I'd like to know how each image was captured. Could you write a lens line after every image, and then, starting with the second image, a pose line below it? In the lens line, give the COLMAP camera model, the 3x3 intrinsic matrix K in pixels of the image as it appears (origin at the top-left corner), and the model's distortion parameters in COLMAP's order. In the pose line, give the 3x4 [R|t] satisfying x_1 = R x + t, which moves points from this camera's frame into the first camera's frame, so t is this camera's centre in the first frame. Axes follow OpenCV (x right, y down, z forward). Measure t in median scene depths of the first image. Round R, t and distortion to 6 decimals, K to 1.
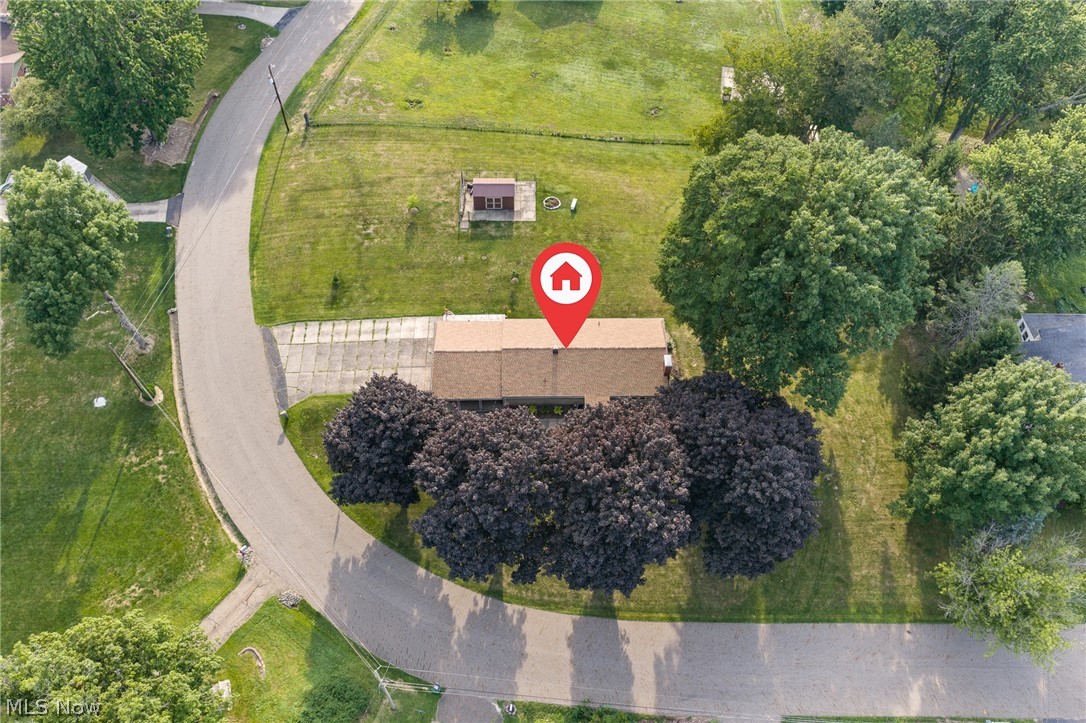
lens RADIAL K [[890.0, 0, 543.0], [0, 890.0, 361.5], [0, 0, 1]] dist [-0.003947, -0.000312]
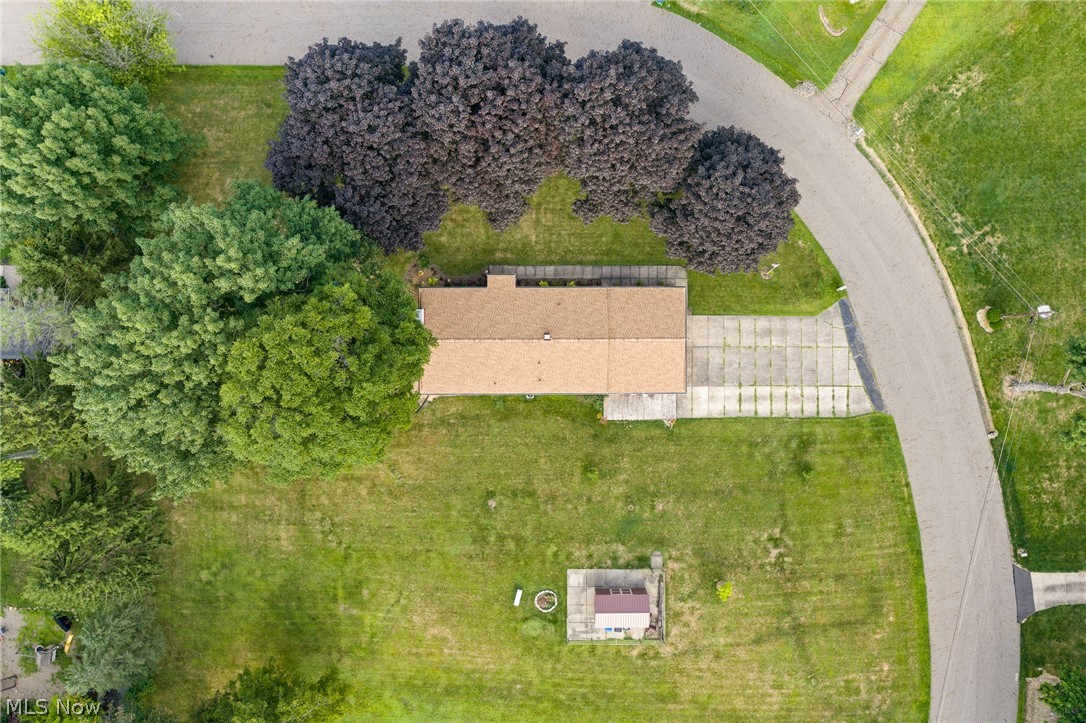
lens RADIAL K [[890.0, 0, 543.0], [0, 890.0, 361.5], [0, 0, 1]] dist [-0.003947, -0.000312]
pose [[-0.999847, -0.007559, -0.015758, 0.029534], [-0.002150, -0.841601, 0.540095, -0.467739], [-0.017345, 0.540047, 0.841456, 0.256125]]
